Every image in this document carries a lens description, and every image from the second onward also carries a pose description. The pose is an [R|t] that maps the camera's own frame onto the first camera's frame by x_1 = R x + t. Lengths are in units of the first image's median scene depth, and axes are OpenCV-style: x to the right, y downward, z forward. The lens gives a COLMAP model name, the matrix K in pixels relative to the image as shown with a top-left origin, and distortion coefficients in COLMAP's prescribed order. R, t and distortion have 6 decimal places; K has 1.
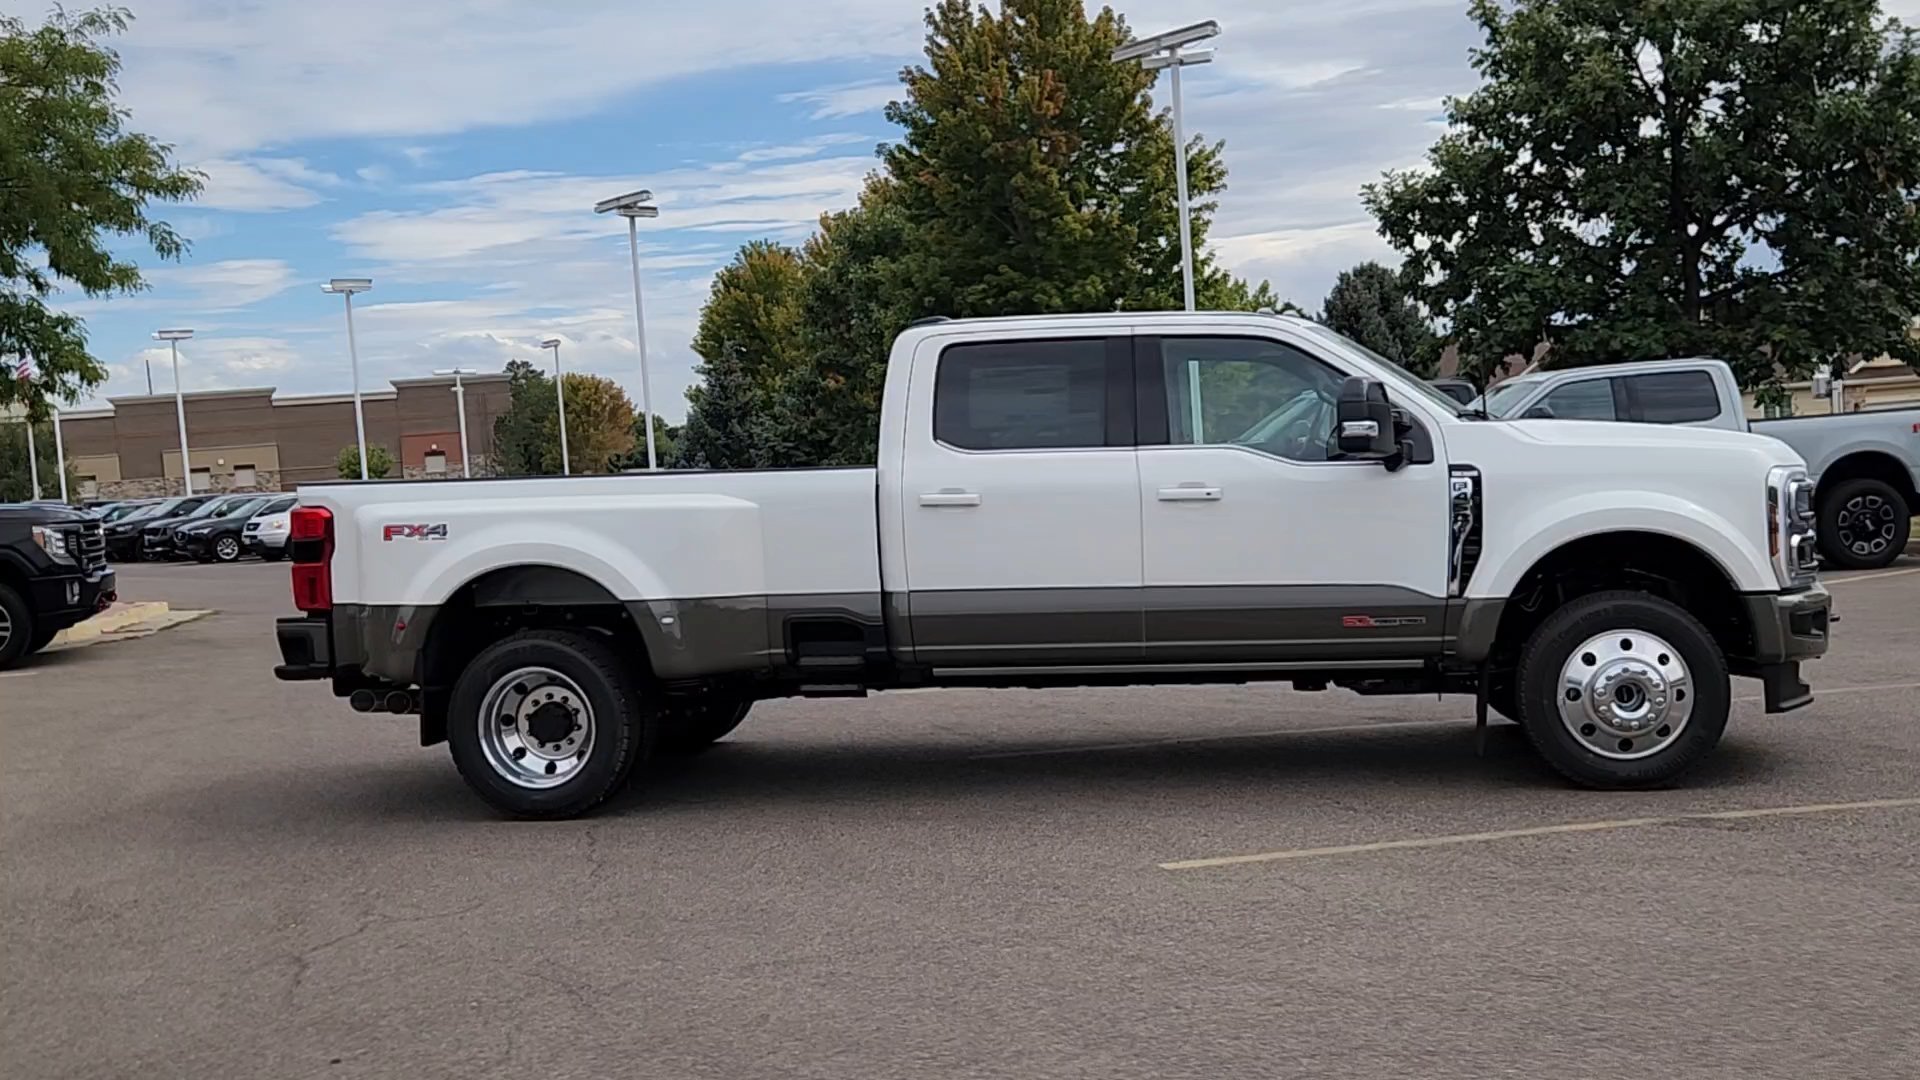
lens RADIAL K [[2005.5, 0, 946.7], [0, 2005.5, 556.0], [0, 0, 1]] dist [0.035490, -0.031022]
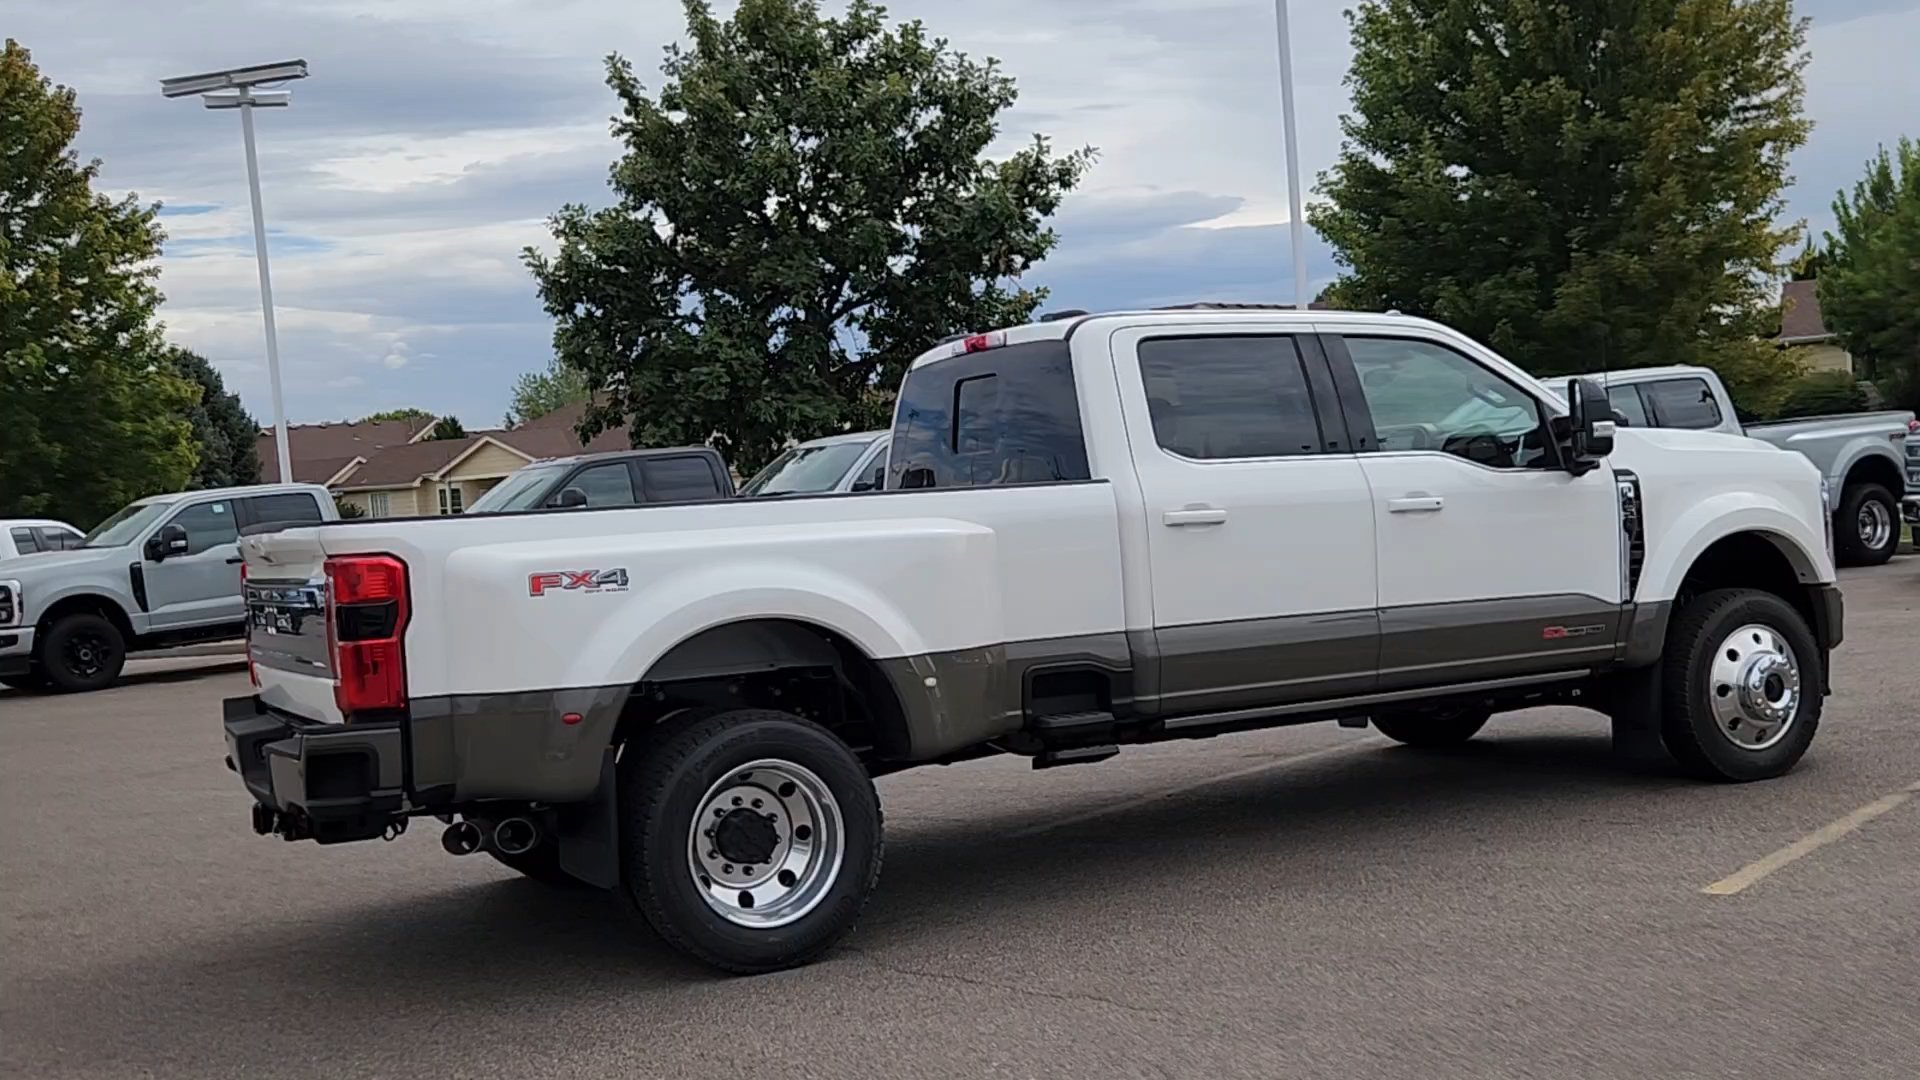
lens RADIAL K [[2005.5, 0, 946.7], [0, 2005.5, 556.0], [0, 0, 1]] dist [0.035490, -0.031022]
pose [[0.812893, -0.029867, 0.581646, -0.545634], [0.059237, 0.997745, -0.031554, 0.008347], [-0.579392, 0.060105, 0.812830, 0.350217]]
